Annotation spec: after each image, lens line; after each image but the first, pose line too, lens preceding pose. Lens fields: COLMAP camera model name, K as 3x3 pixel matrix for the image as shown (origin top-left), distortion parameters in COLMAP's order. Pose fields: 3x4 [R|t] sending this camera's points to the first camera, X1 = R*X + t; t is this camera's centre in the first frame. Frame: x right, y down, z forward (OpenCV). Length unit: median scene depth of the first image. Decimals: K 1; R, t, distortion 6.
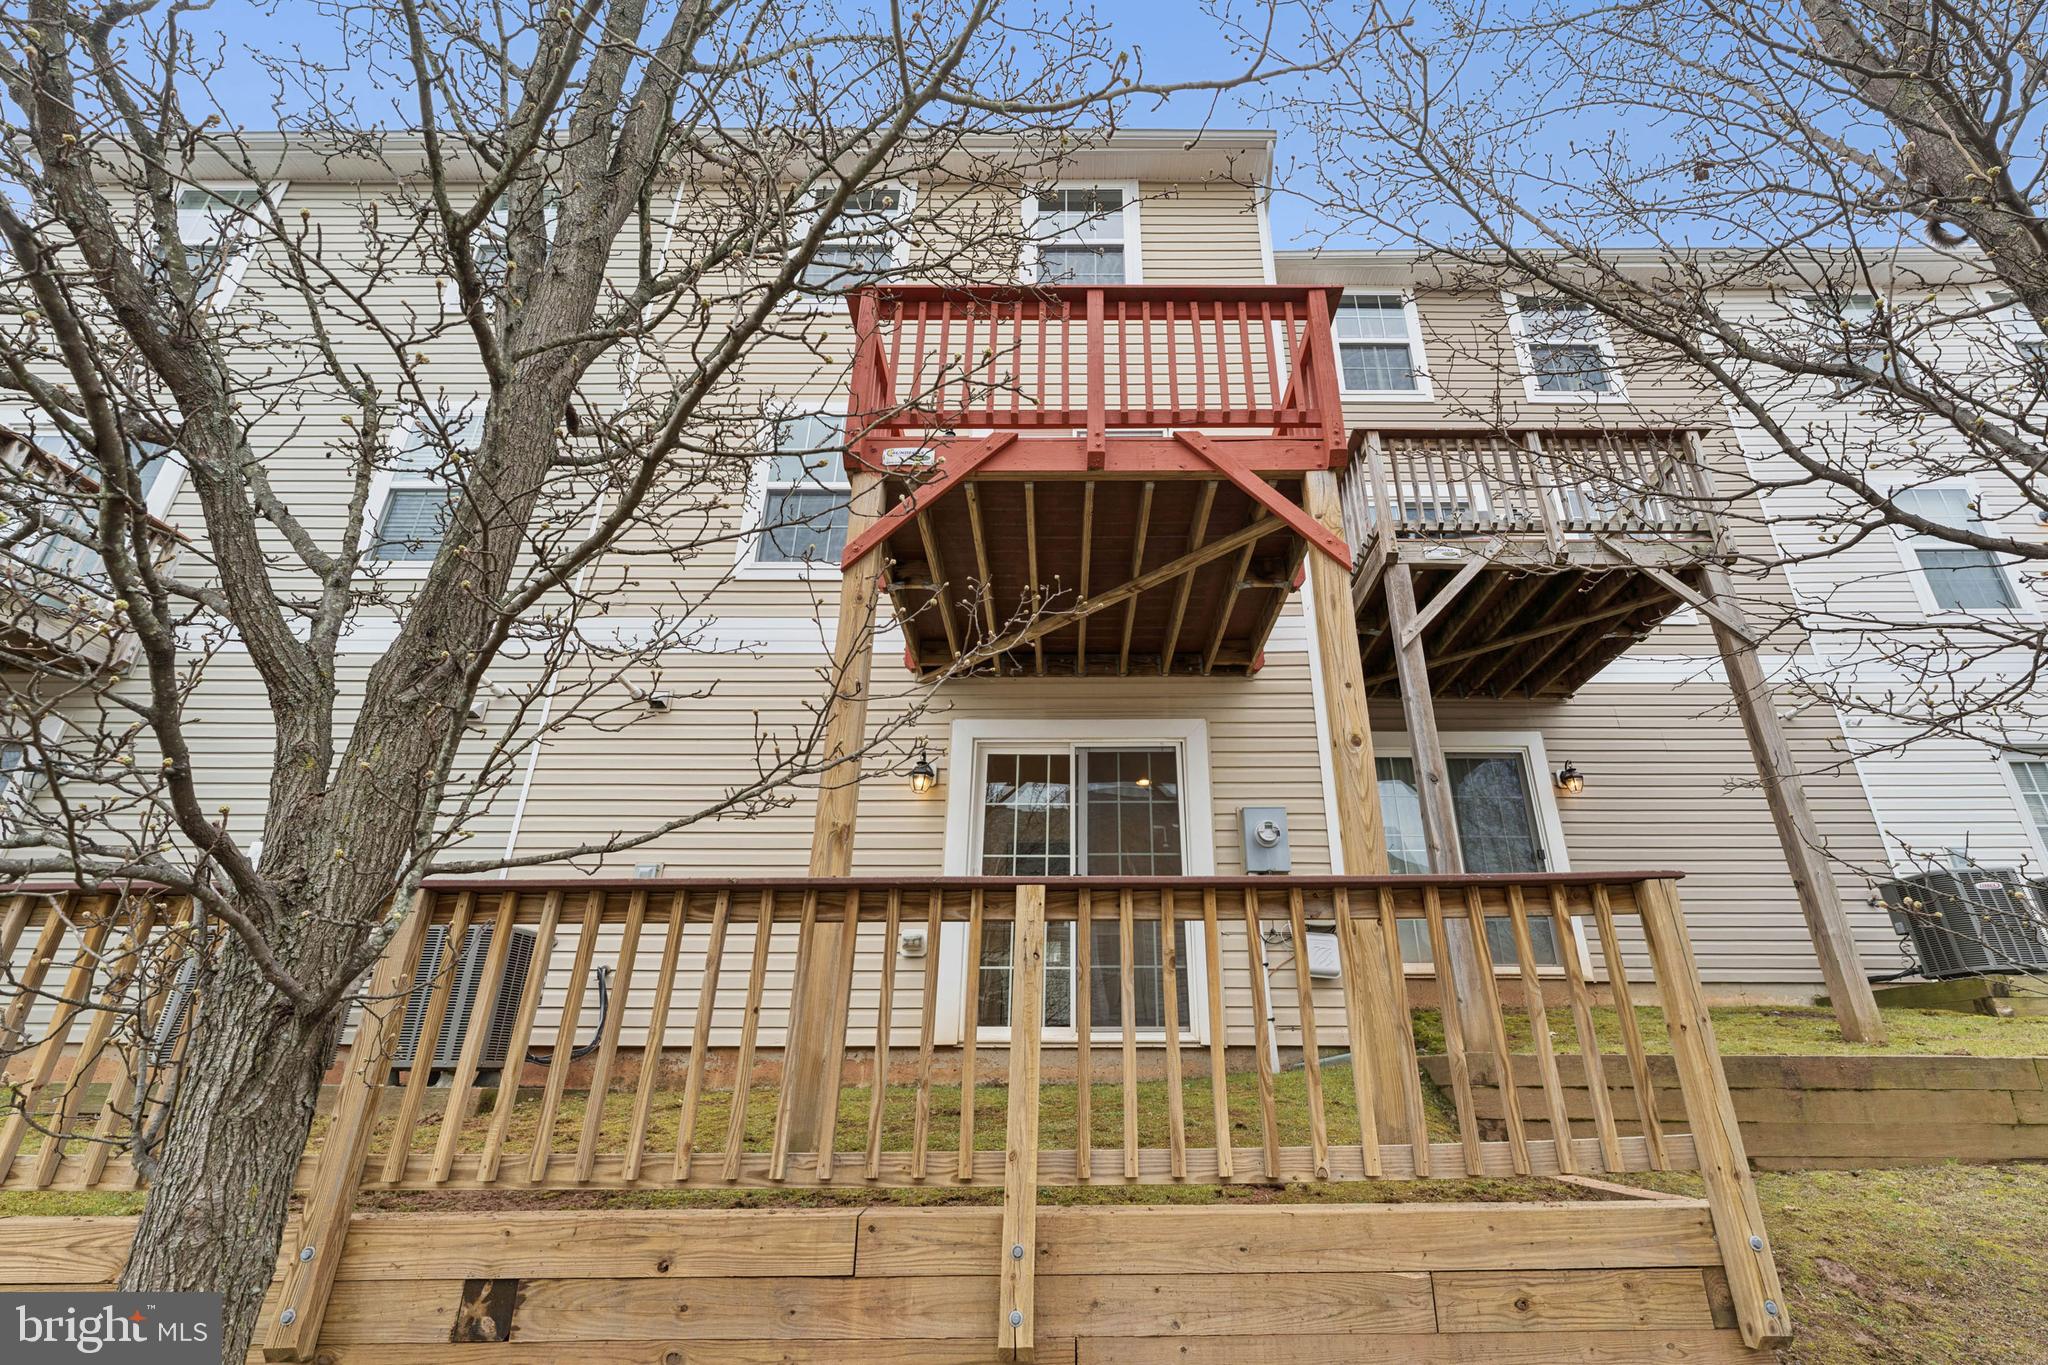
lens RADIAL K [[916.4, 0, 1024.0], [0, 916.4, 682.5], [0, 0, 1]] dist [-0.008877, -0.000358]
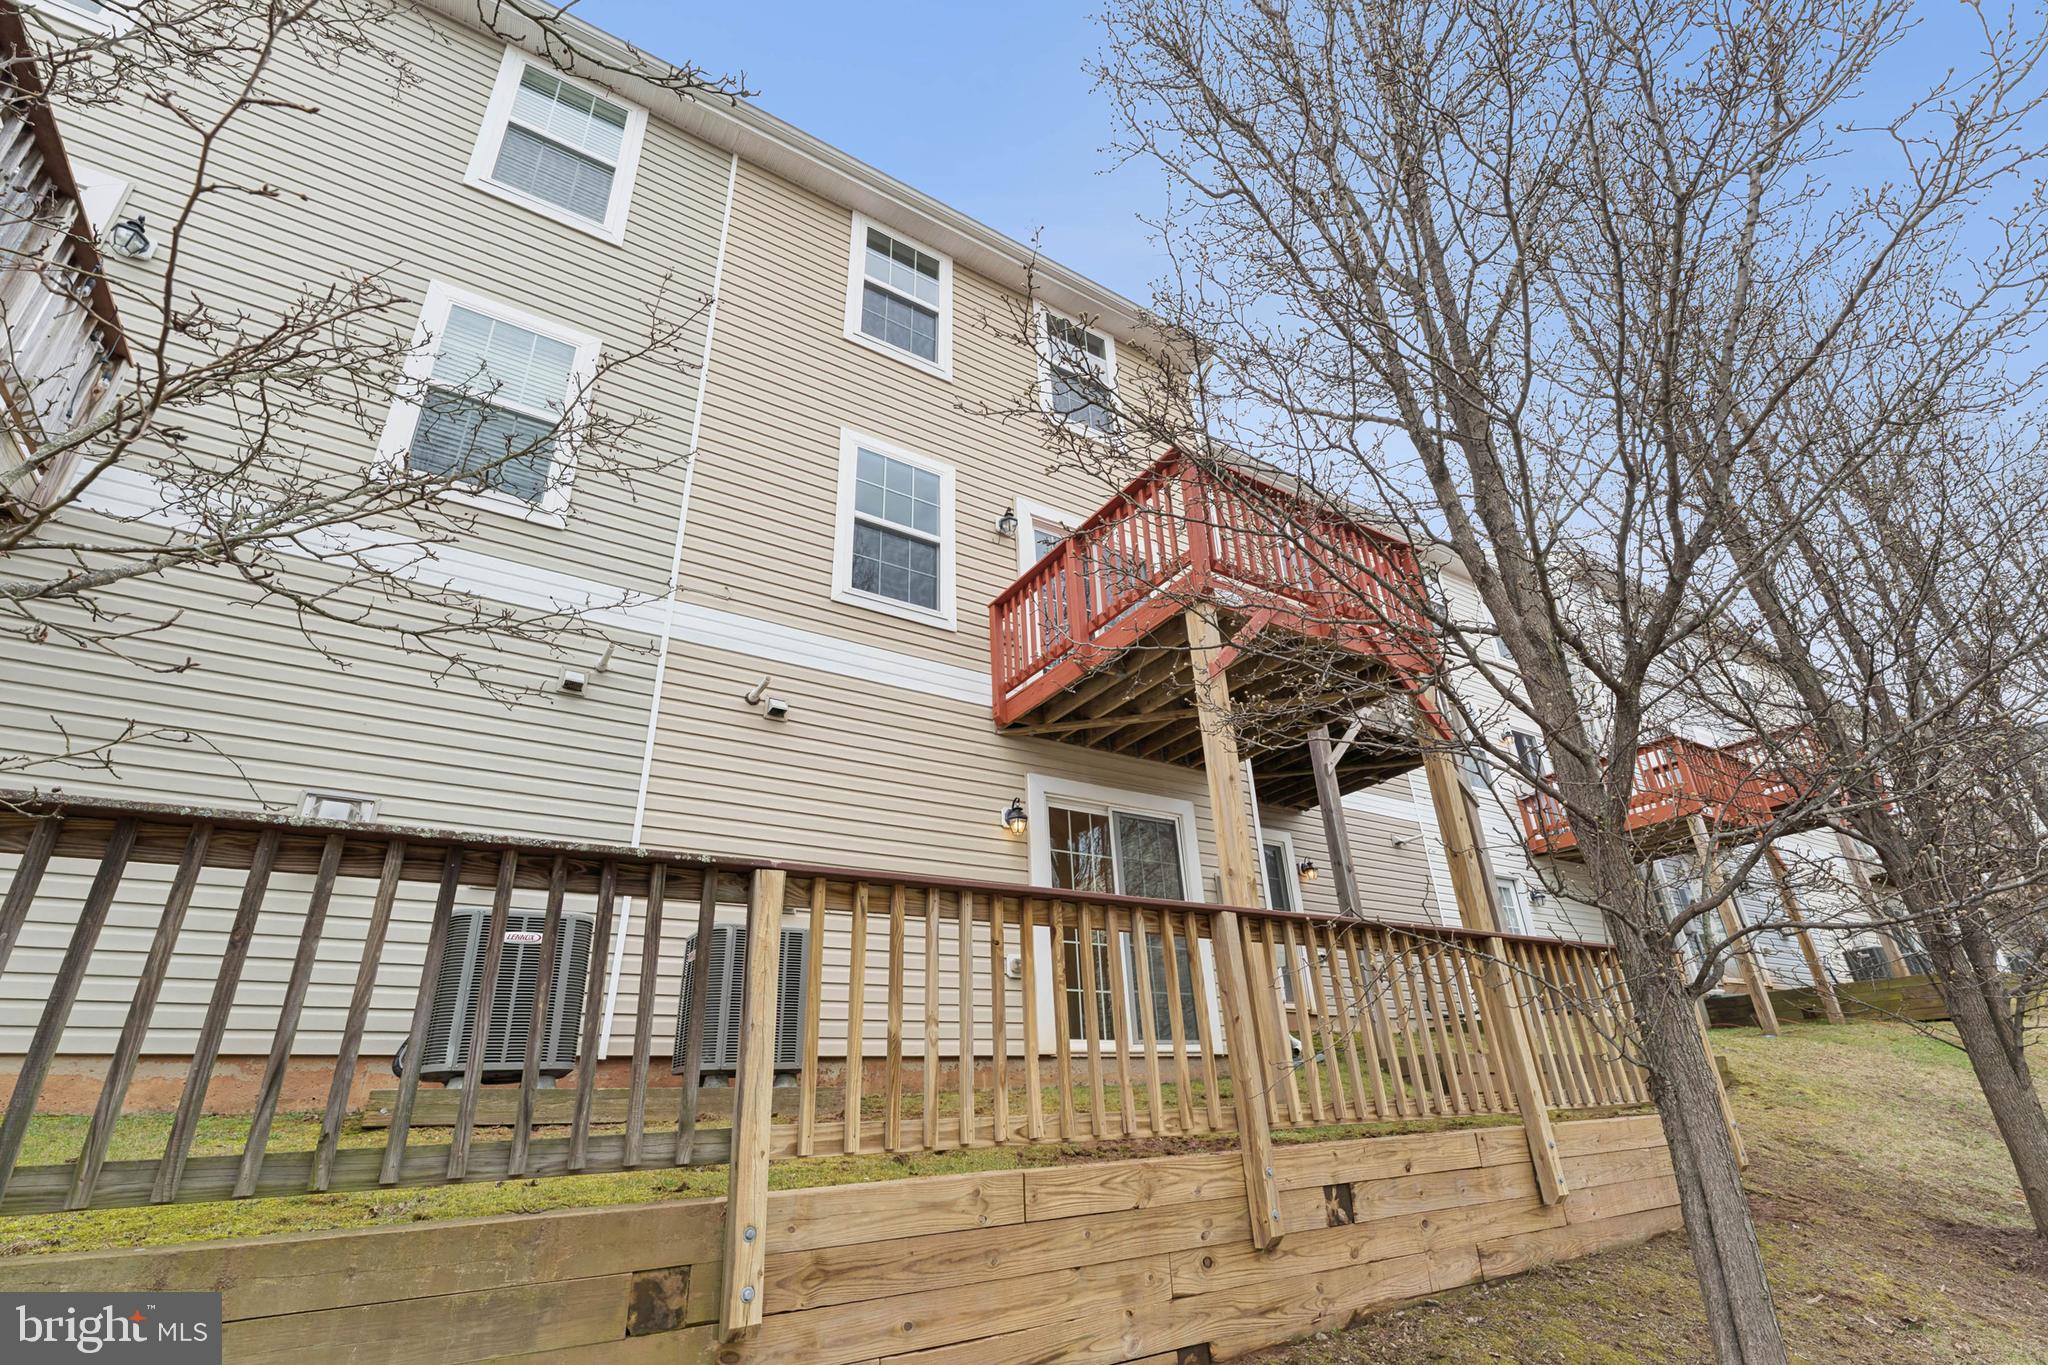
lens RADIAL K [[916.4, 0, 1024.0], [0, 916.4, 682.5], [0, 0, 1]] dist [-0.008877, -0.000358]
pose [[0.846767, 0.196483, 0.494348, -0.693916], [-0.189910, 0.979707, -0.064097, 0.002157], [-0.496910, -0.039606, 0.866898, -0.022331]]
